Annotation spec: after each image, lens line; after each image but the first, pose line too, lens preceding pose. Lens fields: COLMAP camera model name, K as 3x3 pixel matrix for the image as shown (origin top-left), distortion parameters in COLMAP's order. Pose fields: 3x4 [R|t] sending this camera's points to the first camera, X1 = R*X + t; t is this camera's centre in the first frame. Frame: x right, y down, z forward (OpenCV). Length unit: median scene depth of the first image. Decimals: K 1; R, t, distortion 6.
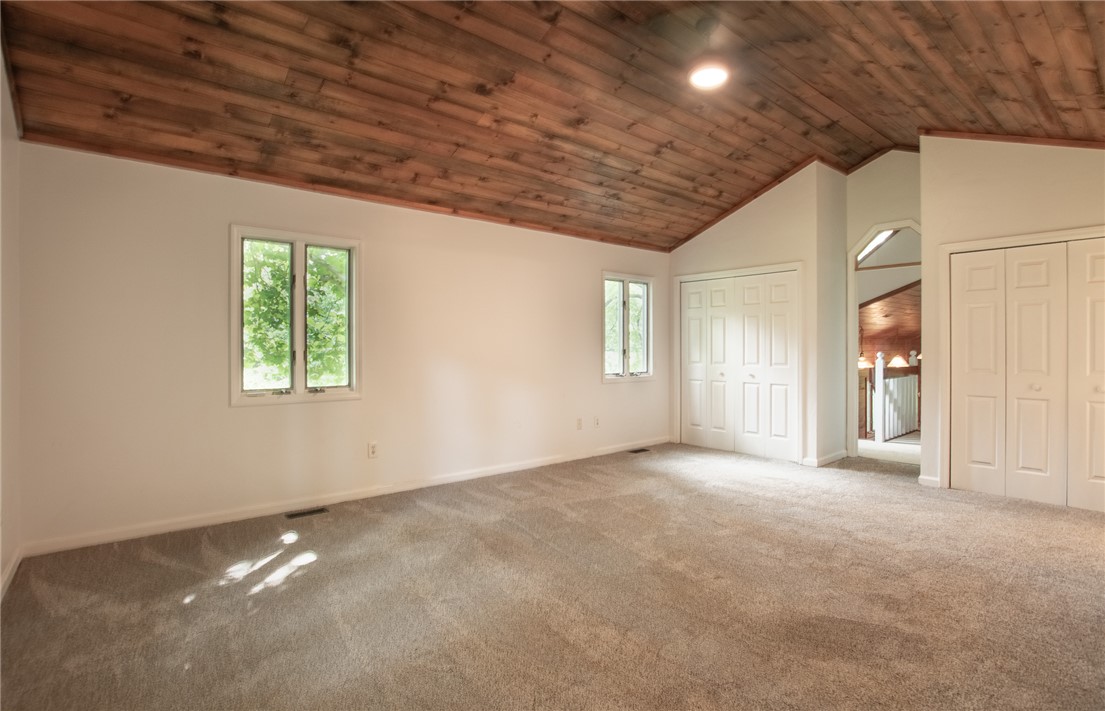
lens RADIAL K [[544.6, 0, 553.6], [0, 544.6, 346.0], [0, 0, 1]] dist [-0.002881, -0.000764]
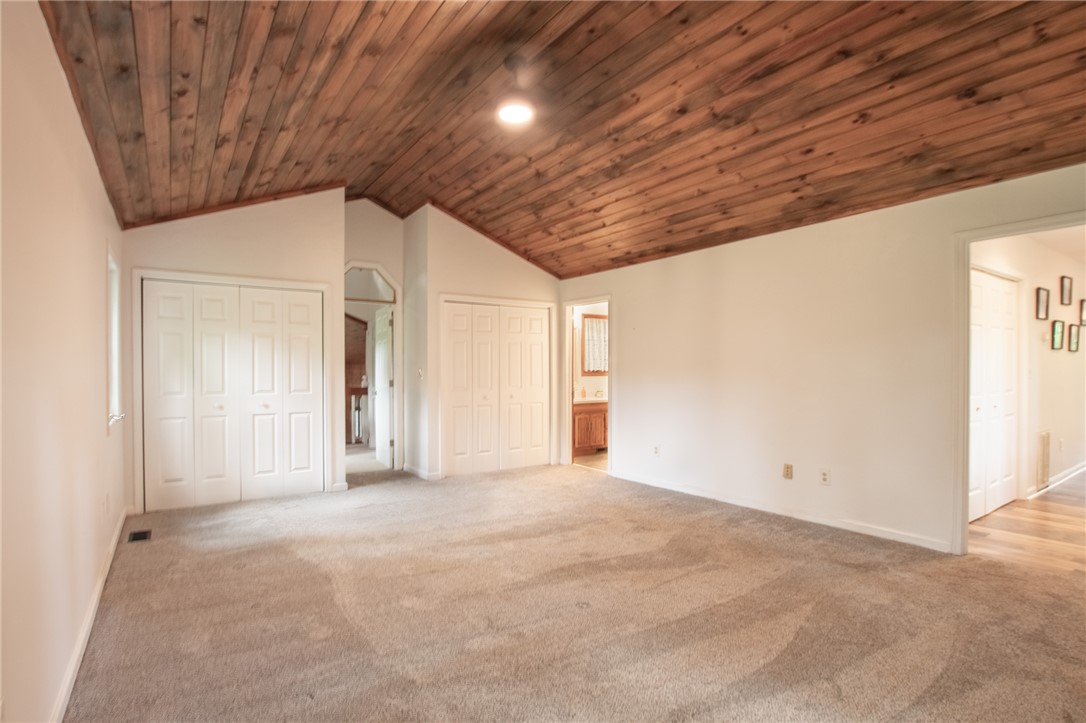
lens RADIAL K [[529.4, 0, 541.0], [0, 529.4, 371.1], [0, 0, 1]] dist [-0.034974, 0.002598]
pose [[0.102782, -0.001449, 0.994703, -0.541493], [0.003067, 0.999995, 0.001140, 0.000989], [-0.994699, 0.002934, 0.102786, 0.640206]]
